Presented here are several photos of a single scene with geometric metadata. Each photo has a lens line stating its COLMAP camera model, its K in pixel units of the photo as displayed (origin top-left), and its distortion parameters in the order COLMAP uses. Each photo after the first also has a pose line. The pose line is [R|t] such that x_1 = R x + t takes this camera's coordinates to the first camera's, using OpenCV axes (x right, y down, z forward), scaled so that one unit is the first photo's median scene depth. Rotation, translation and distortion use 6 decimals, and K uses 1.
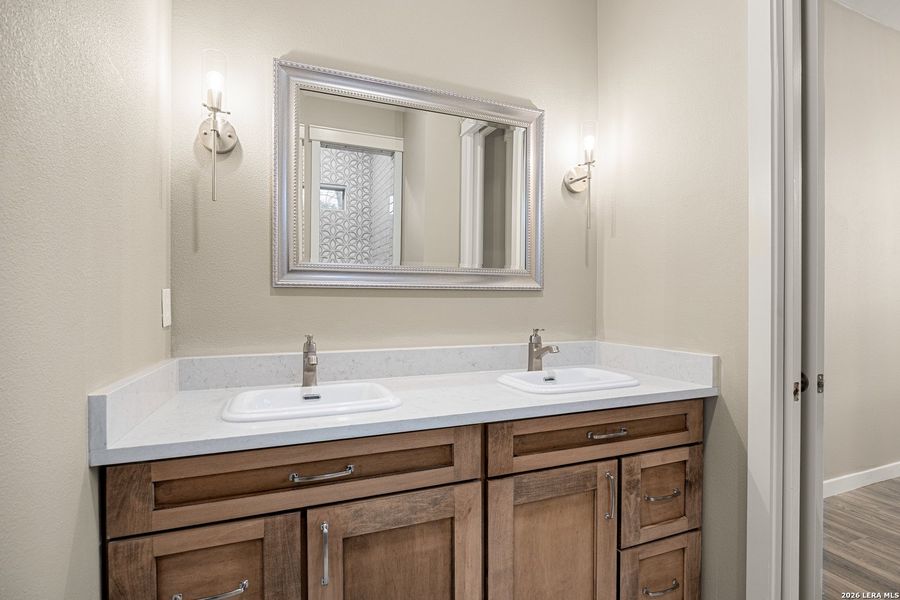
lens RADIAL K [[428.5, 0, 449.6], [0, 428.5, 304.7], [0, 0, 1]] dist [-0.016397, 0.001248]
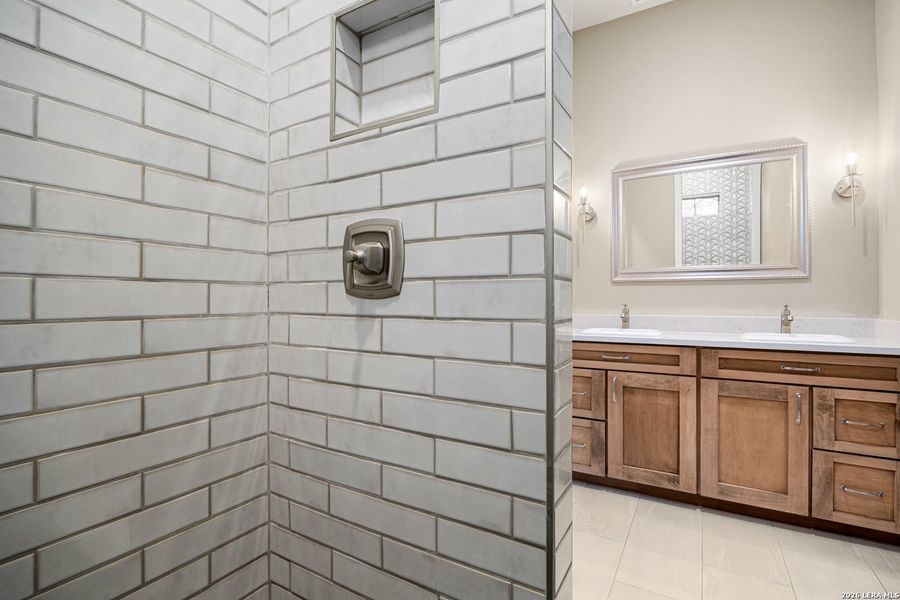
lens RADIAL K [[428.5, 0, 449.5], [0, 428.5, 299.1], [0, 0, 1]] dist [-0.016397, 0.001248]
pose [[0.606418, -0.003384, -0.795139, 0.892334], [-0.005332, 0.999951, -0.008322, 0.074303], [0.795128, 0.009286, 0.606370, -1.024524]]
